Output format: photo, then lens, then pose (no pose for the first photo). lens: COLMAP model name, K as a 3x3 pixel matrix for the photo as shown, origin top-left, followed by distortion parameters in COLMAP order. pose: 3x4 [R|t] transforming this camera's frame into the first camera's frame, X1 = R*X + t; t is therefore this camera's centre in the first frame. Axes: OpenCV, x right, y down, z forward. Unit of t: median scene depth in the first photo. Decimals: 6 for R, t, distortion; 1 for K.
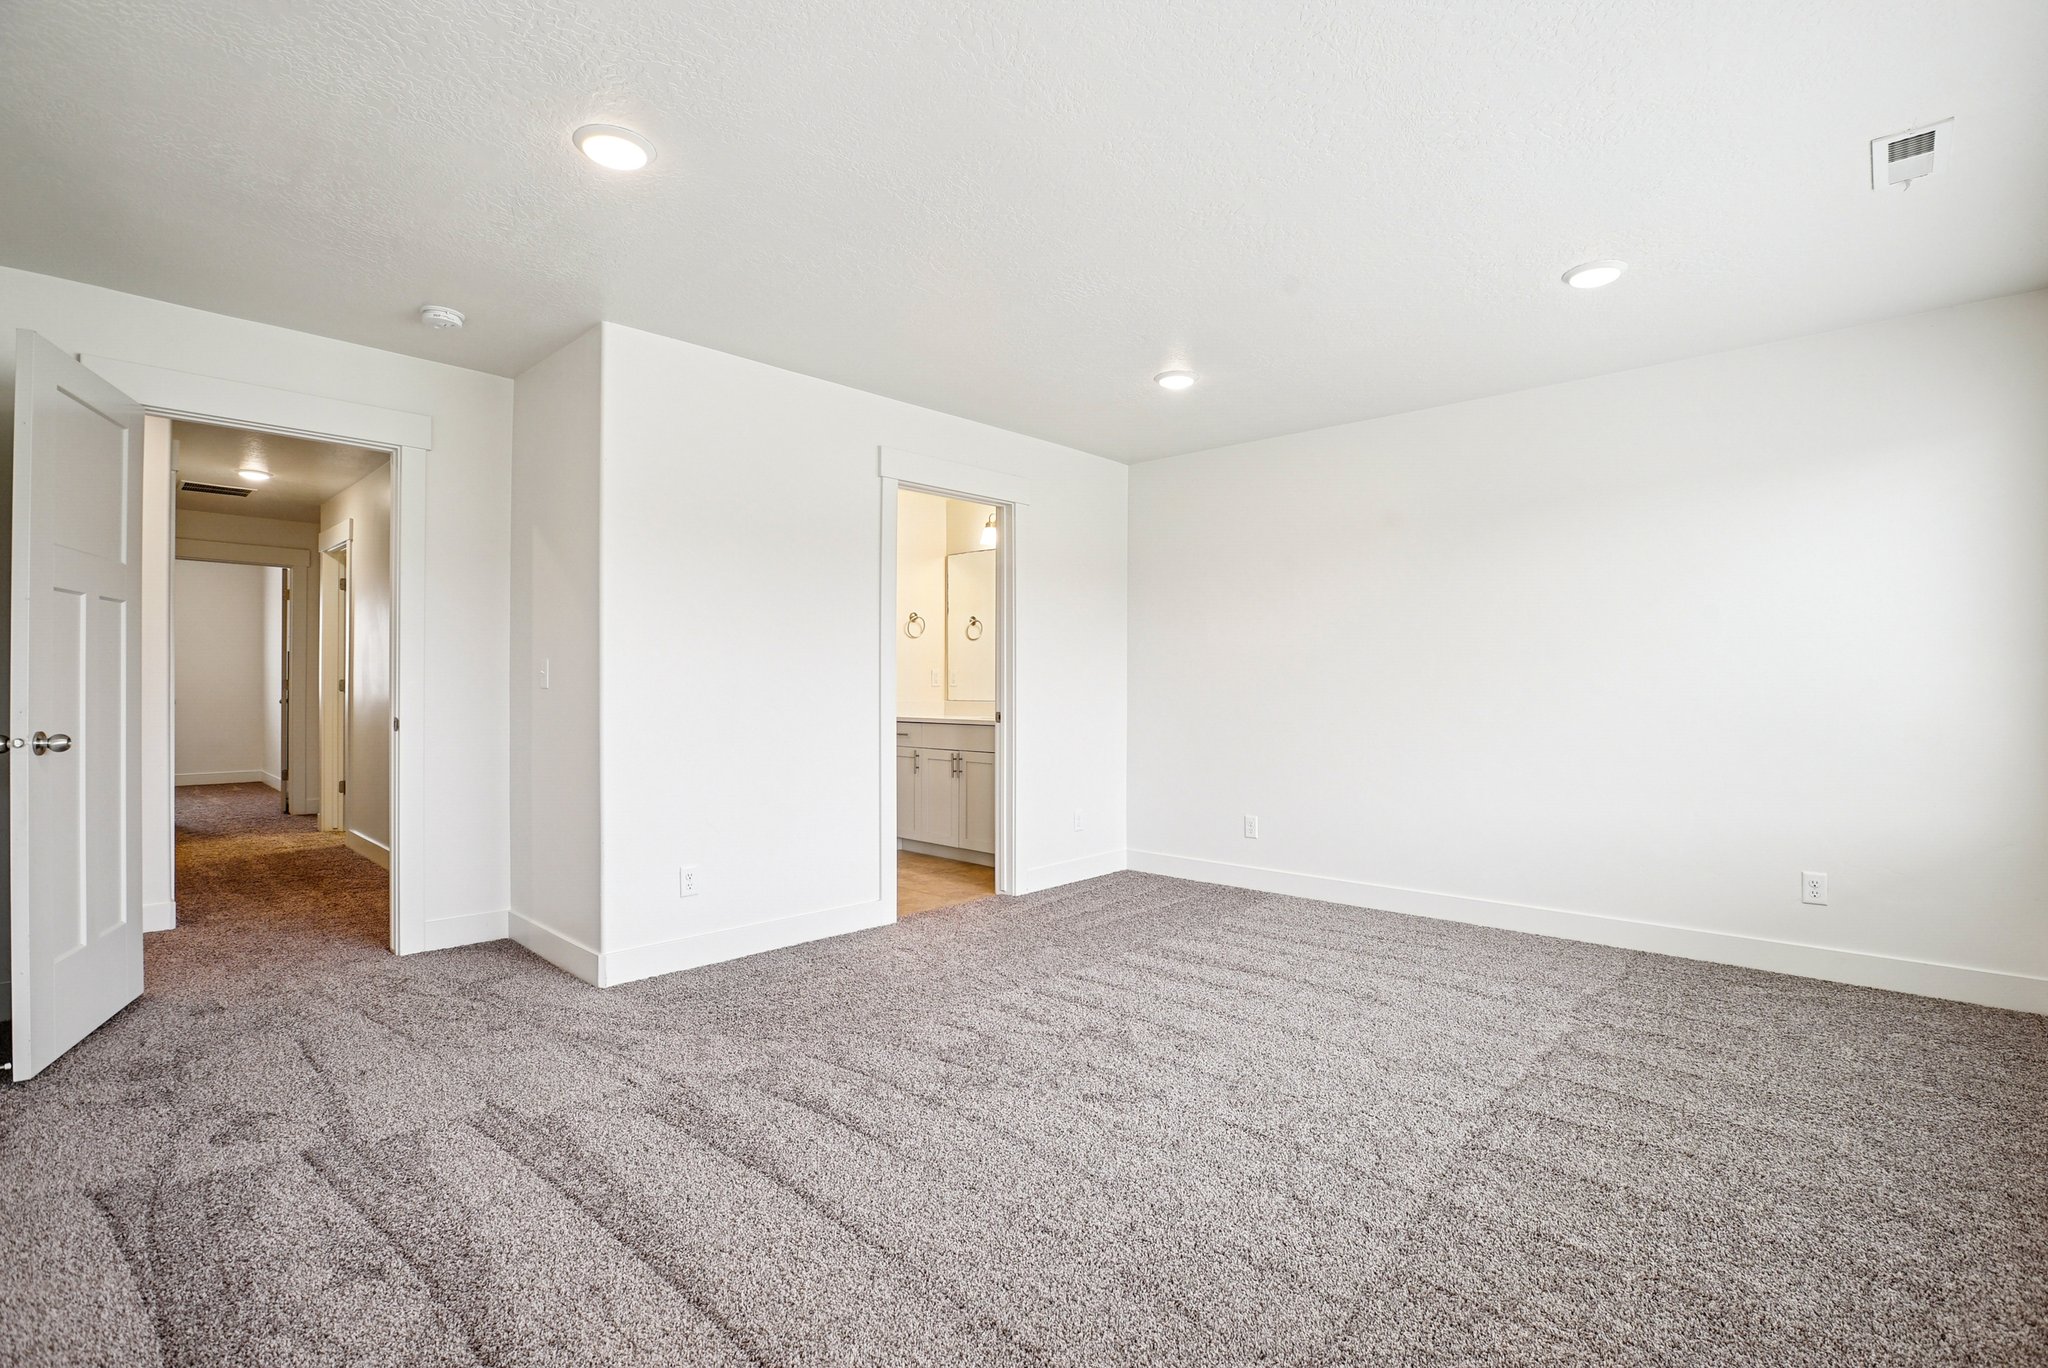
lens RADIAL K [[951.3, 0, 1022.6], [0, 951.3, 692.3], [0, 0, 1]] dist [-0.001568, 0.000030]
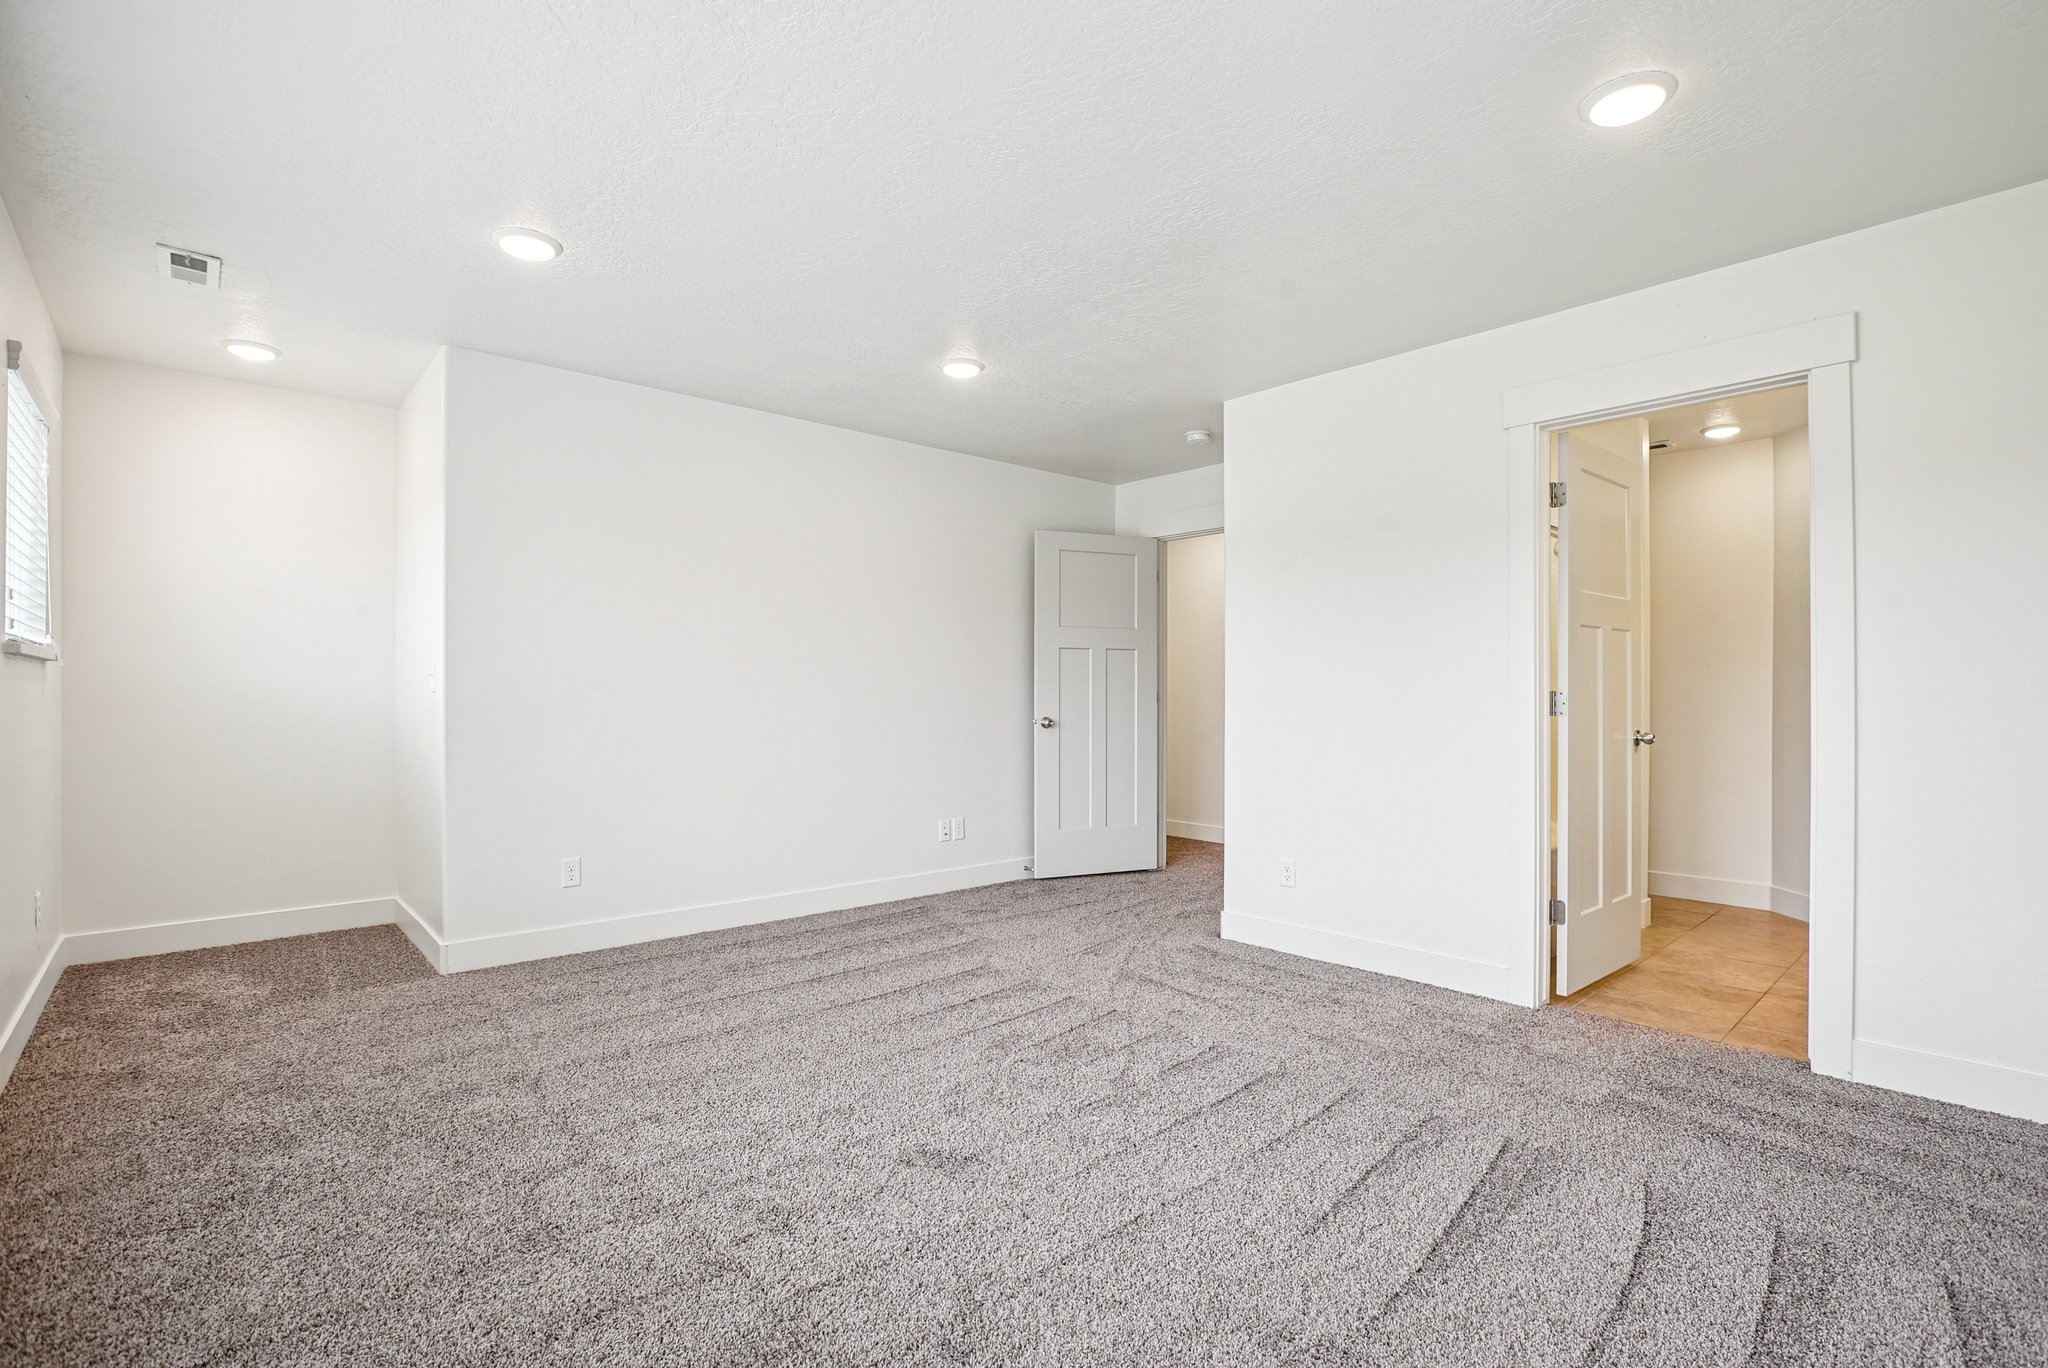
lens RADIAL K [[951.3, 0, 1024.6], [0, 951.3, 685.5], [0, 0, 1]] dist [-0.001568, 0.000030]
pose [[-0.081453, -0.009667, -0.996630, 0.908741], [0.000515, 0.999952, -0.009741, -0.007794], [0.996677, -0.001307, -0.081444, 0.929671]]
